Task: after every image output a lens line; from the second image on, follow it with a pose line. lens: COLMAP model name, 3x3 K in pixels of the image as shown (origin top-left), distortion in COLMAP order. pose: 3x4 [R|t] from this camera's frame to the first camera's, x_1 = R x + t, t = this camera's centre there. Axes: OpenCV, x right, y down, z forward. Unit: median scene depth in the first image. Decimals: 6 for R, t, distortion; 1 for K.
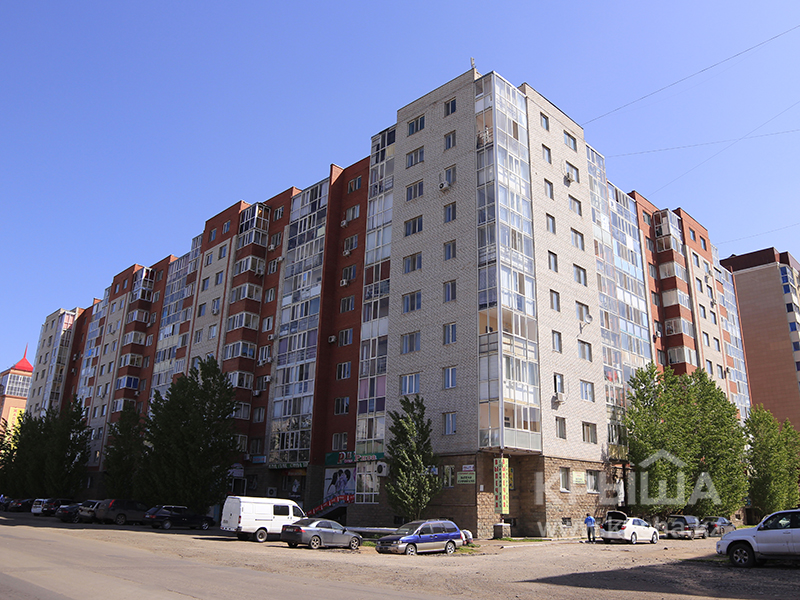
lens RADIAL K [[620.5, 0, 400.0], [0, 620.5, 300.0], [0, 0, 1]] dist [-0.051133, 0.000422]
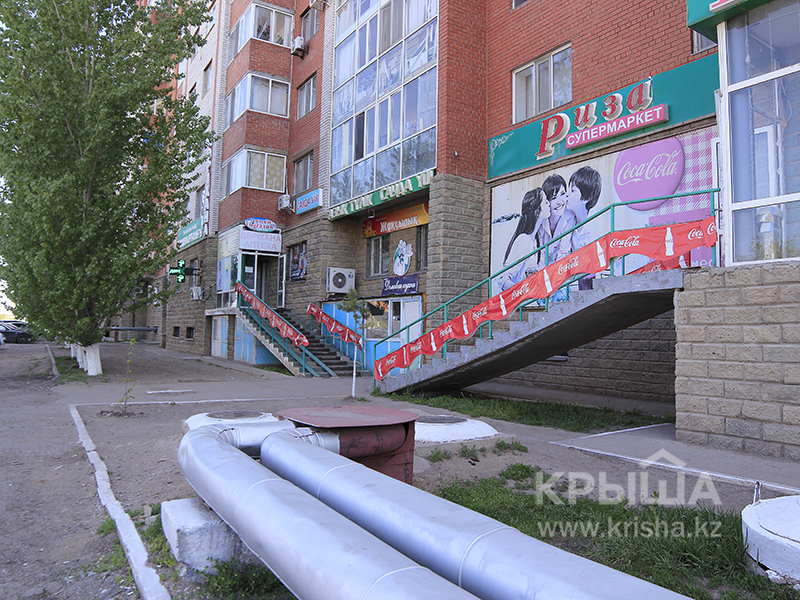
lens RADIAL K [[620.5, 0, 400.0], [0, 620.5, 300.0], [0, 0, 1]] dist [-0.051133, 0.000422]
pose [[0.974616, -0.016843, -0.223250, -0.100037], [0.077452, 0.960961, 0.265623, 0.245921], [0.210061, -0.276171, 0.937872, 0.712059]]
